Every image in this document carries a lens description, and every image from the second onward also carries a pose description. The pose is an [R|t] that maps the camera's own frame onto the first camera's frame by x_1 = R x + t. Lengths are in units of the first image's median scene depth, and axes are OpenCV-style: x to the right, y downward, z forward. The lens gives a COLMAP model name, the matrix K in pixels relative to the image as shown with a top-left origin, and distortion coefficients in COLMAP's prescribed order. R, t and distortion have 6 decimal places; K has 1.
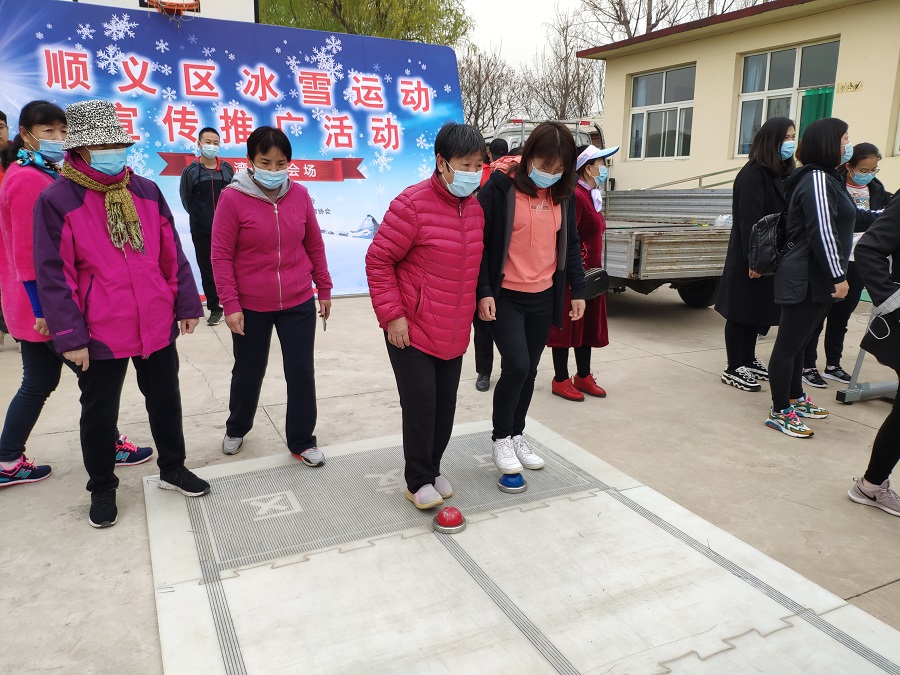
lens RADIAL K [[692.9, 0, 450.3], [0, 692.9, 346.8], [0, 0, 1]] dist [0.036406, -0.095572]
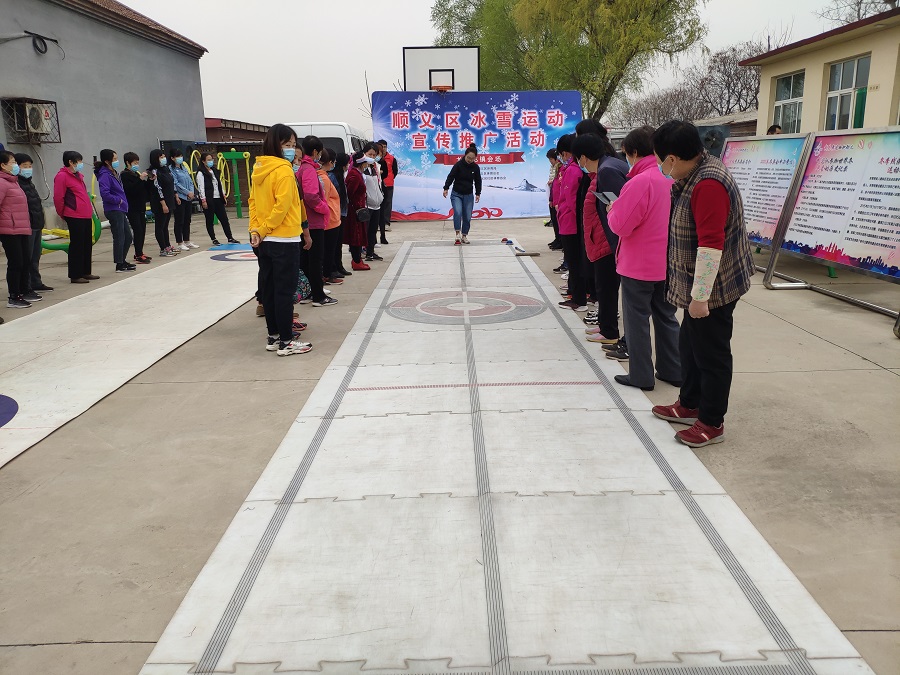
lens RADIAL K [[692.9, 0, 455.6], [0, 692.9, 356.7], [0, 0, 1]] dist [0.036406, -0.095572]
pose [[0.903716, 0.086086, -0.419388, 0.696174], [-0.070161, 0.996112, 0.053281, 0.276453], [0.422344, -0.018726, 0.906242, -1.115974]]
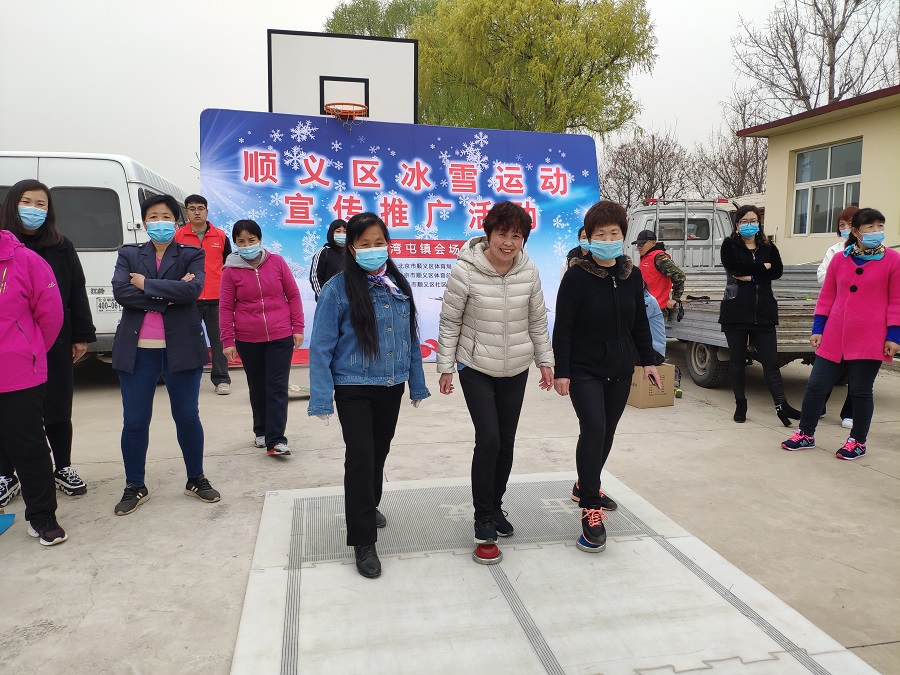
lens RADIAL K [[692.9, 0, 458.1], [0, 692.9, 335.1], [0, 0, 1]] dist [0.036406, -0.095572]
pose [[0.971879, 0.024605, -0.234191, 0.076276], [-0.053131, 0.991793, -0.116289, 0.016515], [0.229408, 0.125462, 0.965210, -0.065803]]
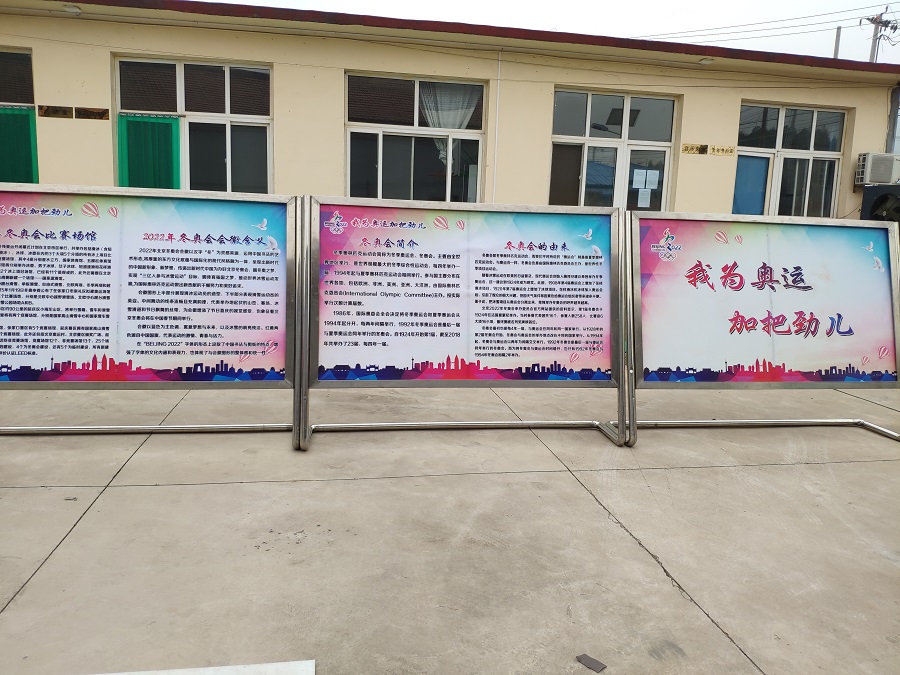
lens RADIAL K [[692.9, 0, 450.4], [0, 692.9, 337.6], [0, 0, 1]] dist [0.036406, -0.095572]
pose [[0.270655, -0.144887, 0.951711, -1.014209], [0.194957, 0.976374, 0.093198, -0.513895], [-0.942729, 0.160319, 0.292507, 2.060506]]
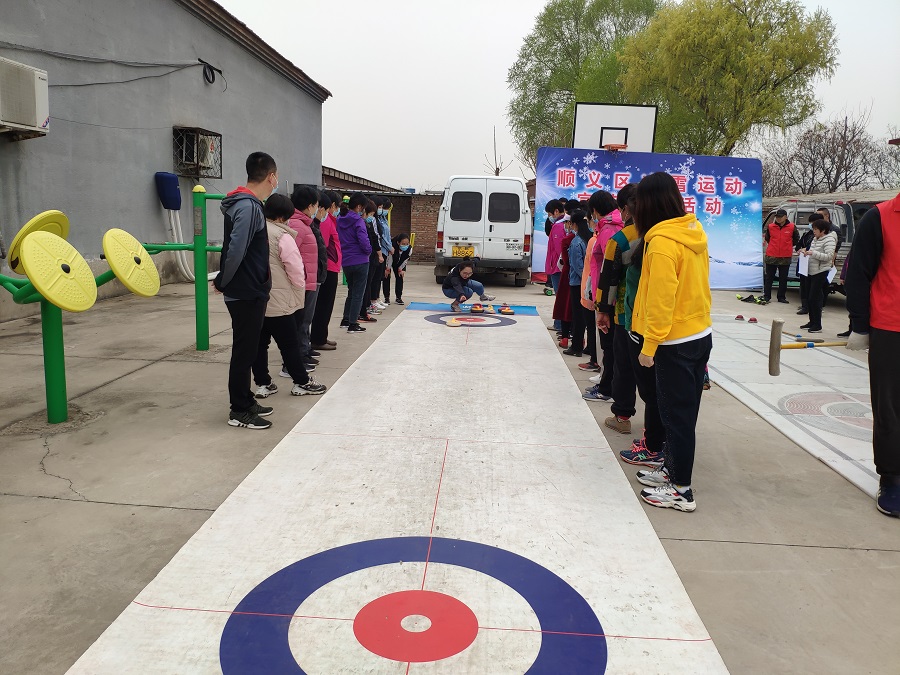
lens RADIAL K [[692.9, 0, 449.3], [0, 692.9, 355.6], [0, 0, 1]] dist [0.036406, -0.095572]
pose [[0.883672, 0.113338, -0.454179, 0.203773], [-0.138415, 0.990125, -0.022226, 0.271565], [0.447175, 0.082506, 0.890633, -1.117133]]
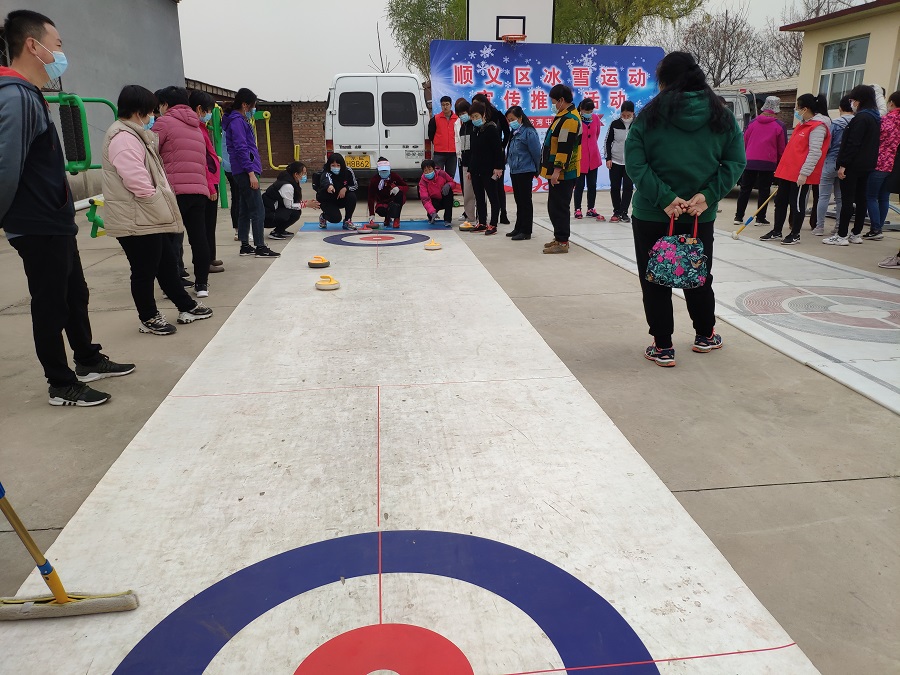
lens RADIAL K [[692.9, 0, 464.2], [0, 692.9, 368.2], [0, 0, 1]] dist [0.036406, -0.095572]
pose [[0.952042, 0.079707, -0.295403, 0.131274], [-0.054549, 0.994221, 0.092462, 0.270784], [0.301065, -0.071913, 0.950888, -1.005777]]
